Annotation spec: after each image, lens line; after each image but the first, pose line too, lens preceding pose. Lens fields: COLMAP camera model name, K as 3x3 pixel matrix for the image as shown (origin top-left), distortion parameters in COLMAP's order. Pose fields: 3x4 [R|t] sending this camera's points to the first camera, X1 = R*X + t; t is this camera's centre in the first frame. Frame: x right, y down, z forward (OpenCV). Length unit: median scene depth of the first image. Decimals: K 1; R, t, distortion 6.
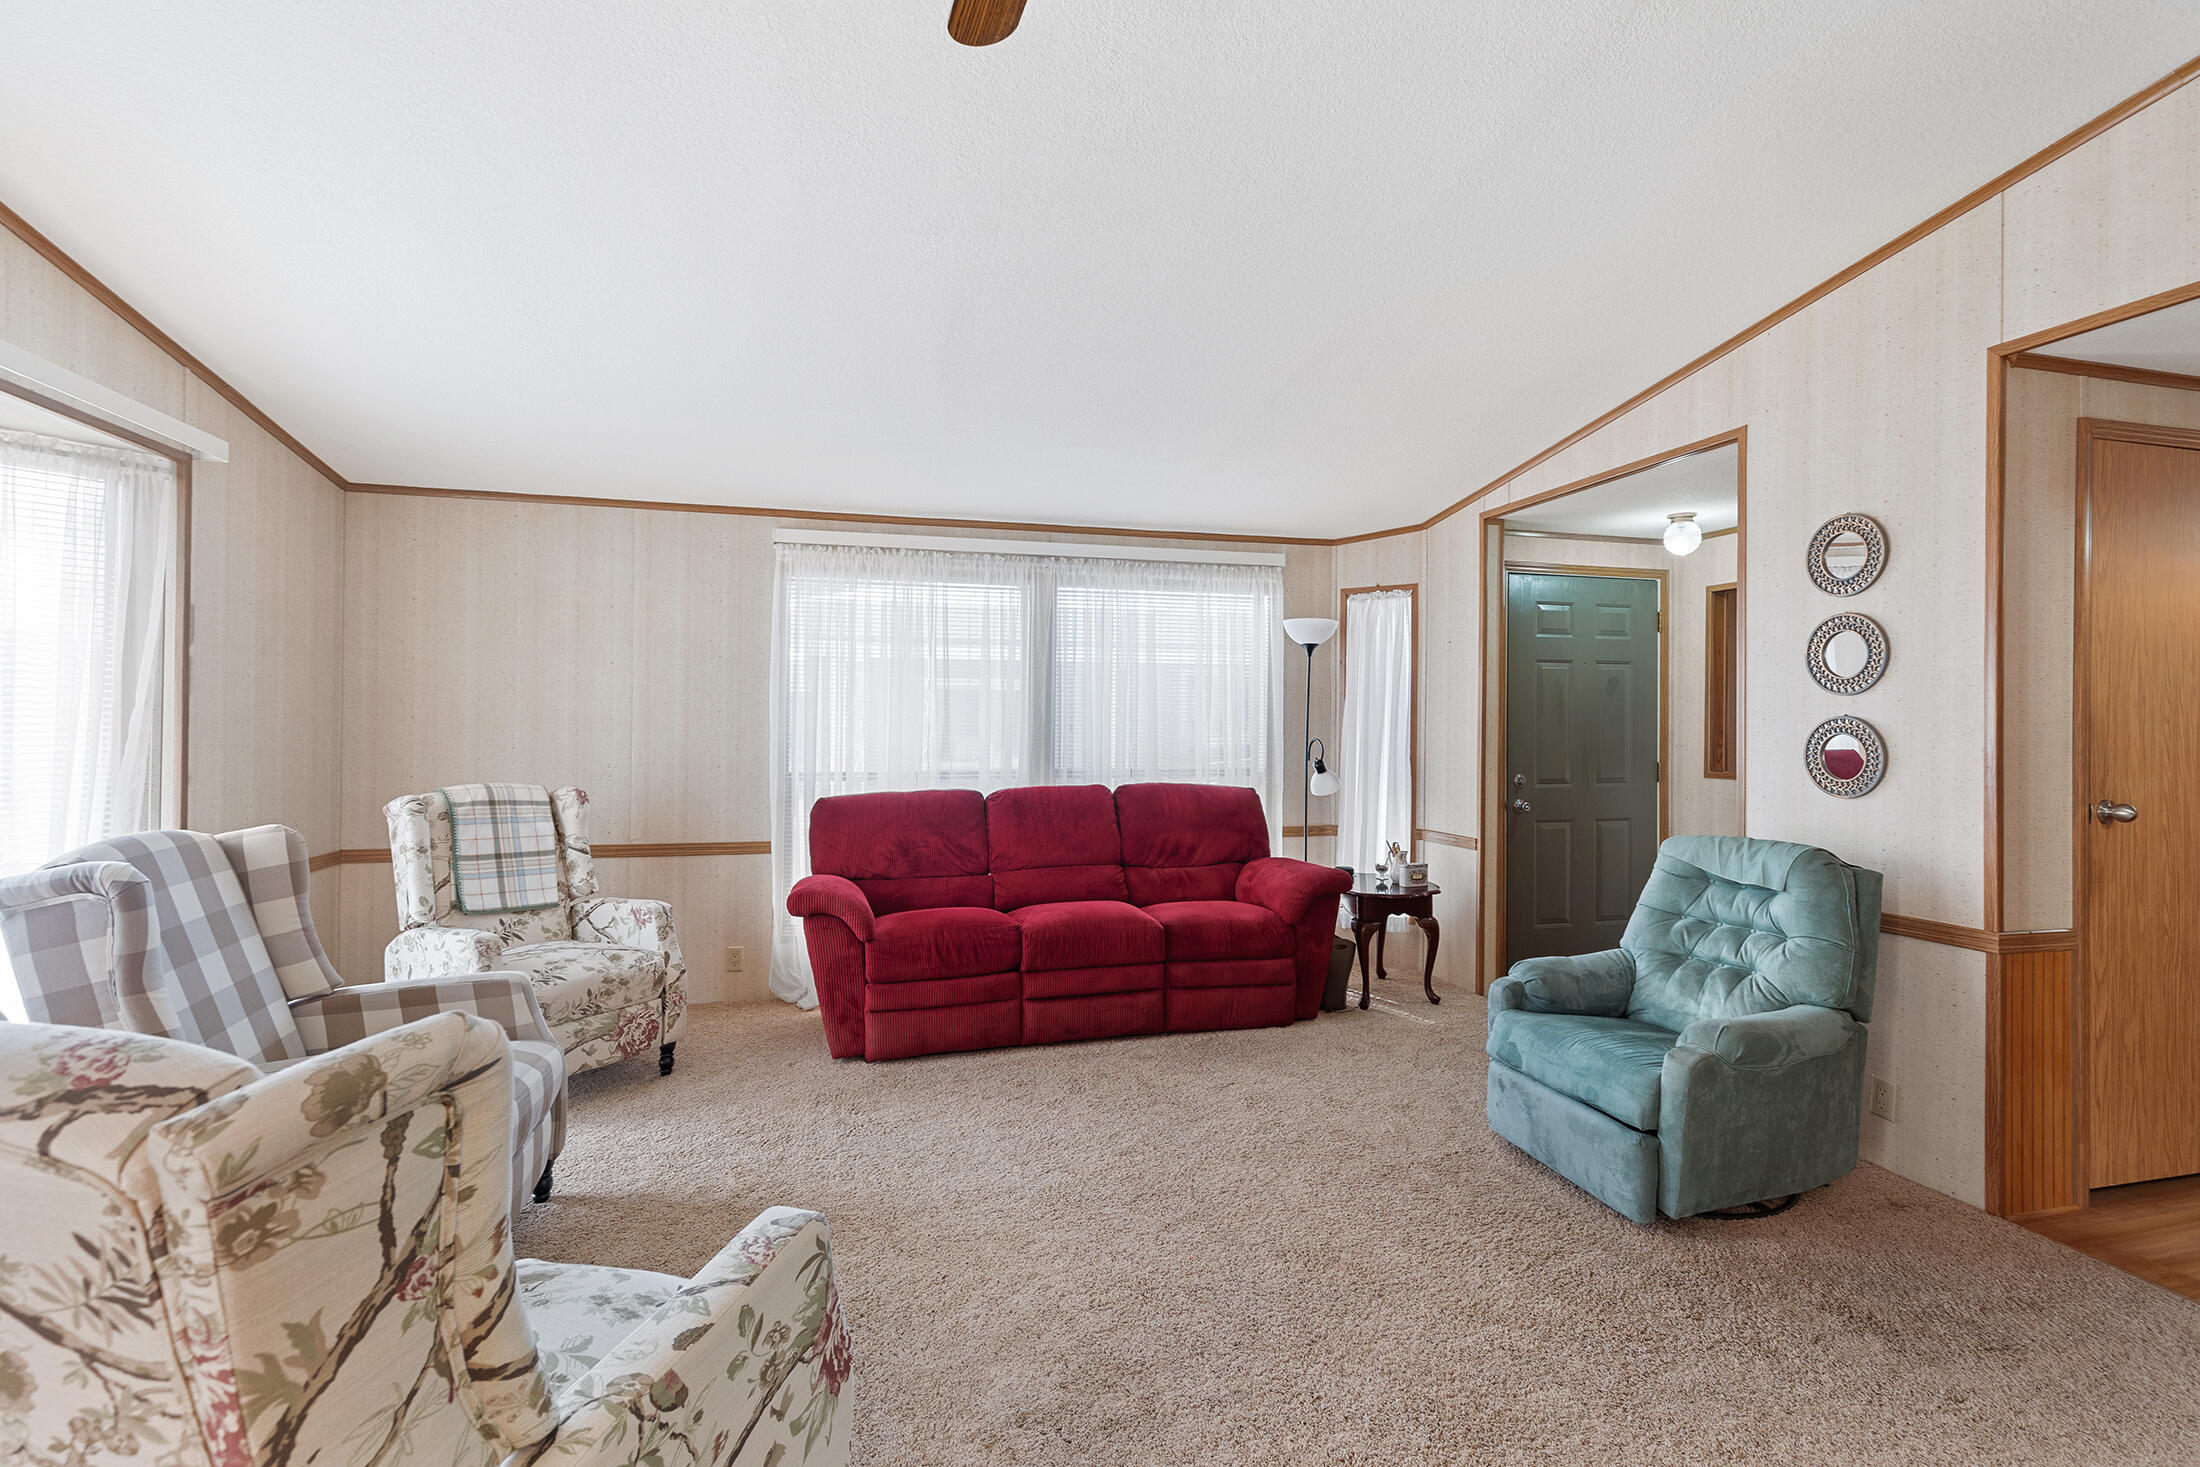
lens RADIAL K [[1002.1, 0, 1100.0], [0, 1002.1, 733.5], [0, 0, 1]] dist [0.001143, 0.026168]
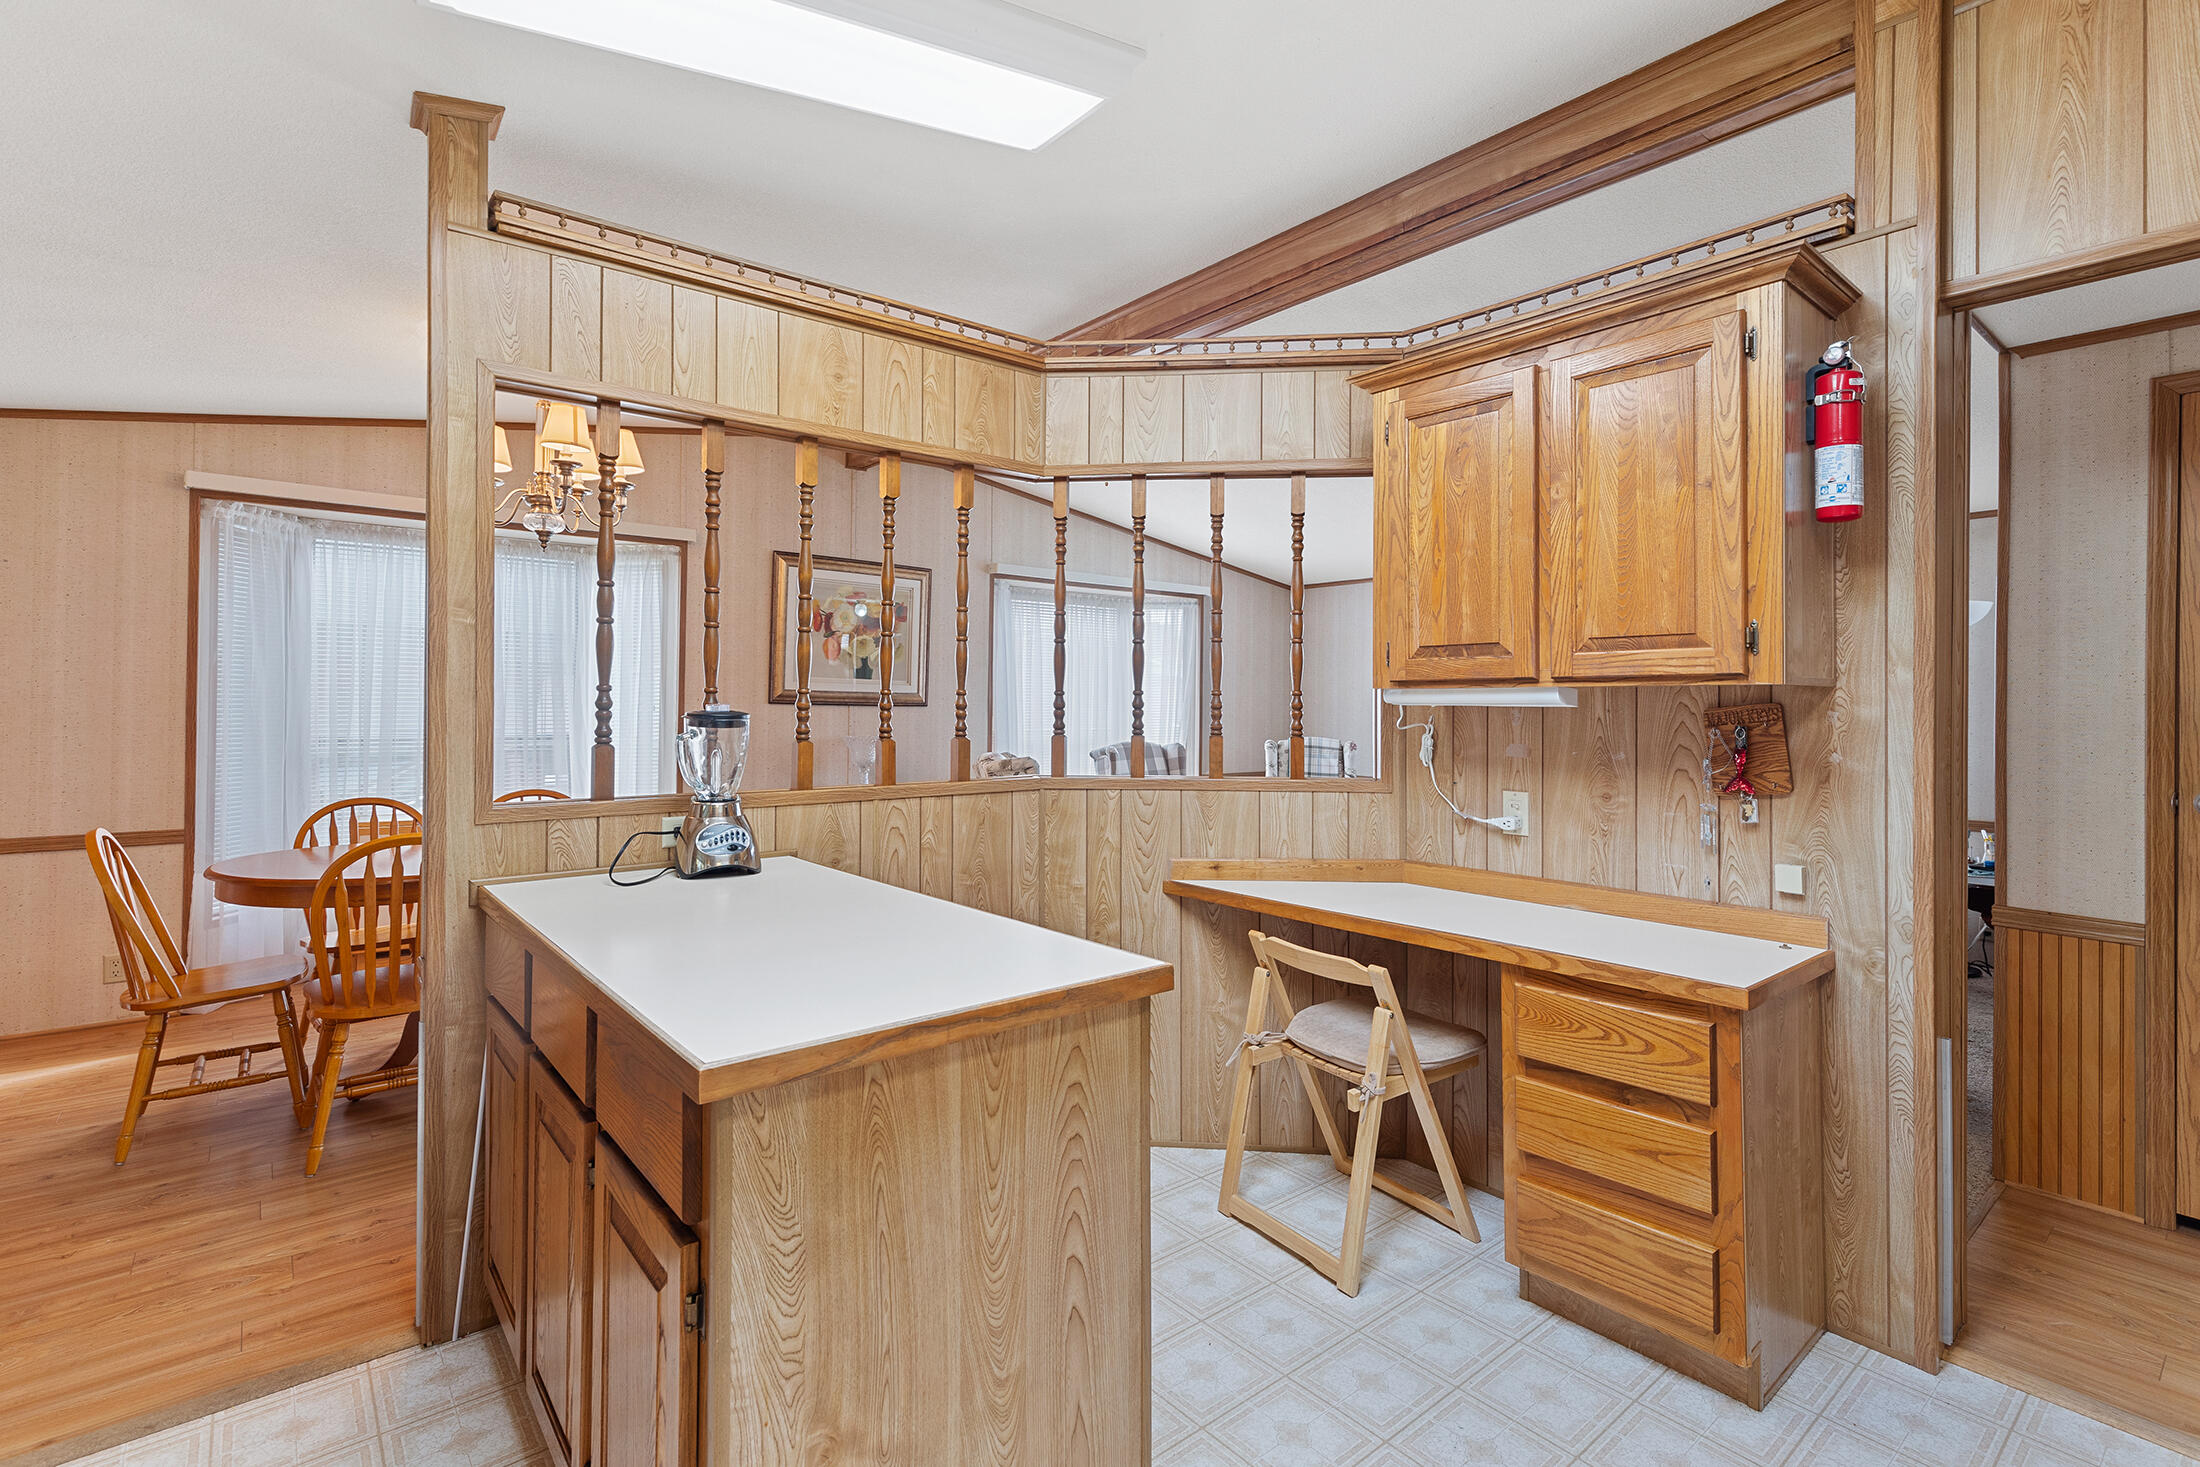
lens RADIAL K [[1002.1, 0, 1100.0], [0, 1002.1, 733.5], [0, 0, 1]] dist [0.001143, 0.026168]
pose [[0.412567, 0.025700, -0.910565, 1.094099], [-0.016971, 0.999645, 0.020524, 0.010459], [0.910769, 0.006986, 0.412857, -0.200652]]
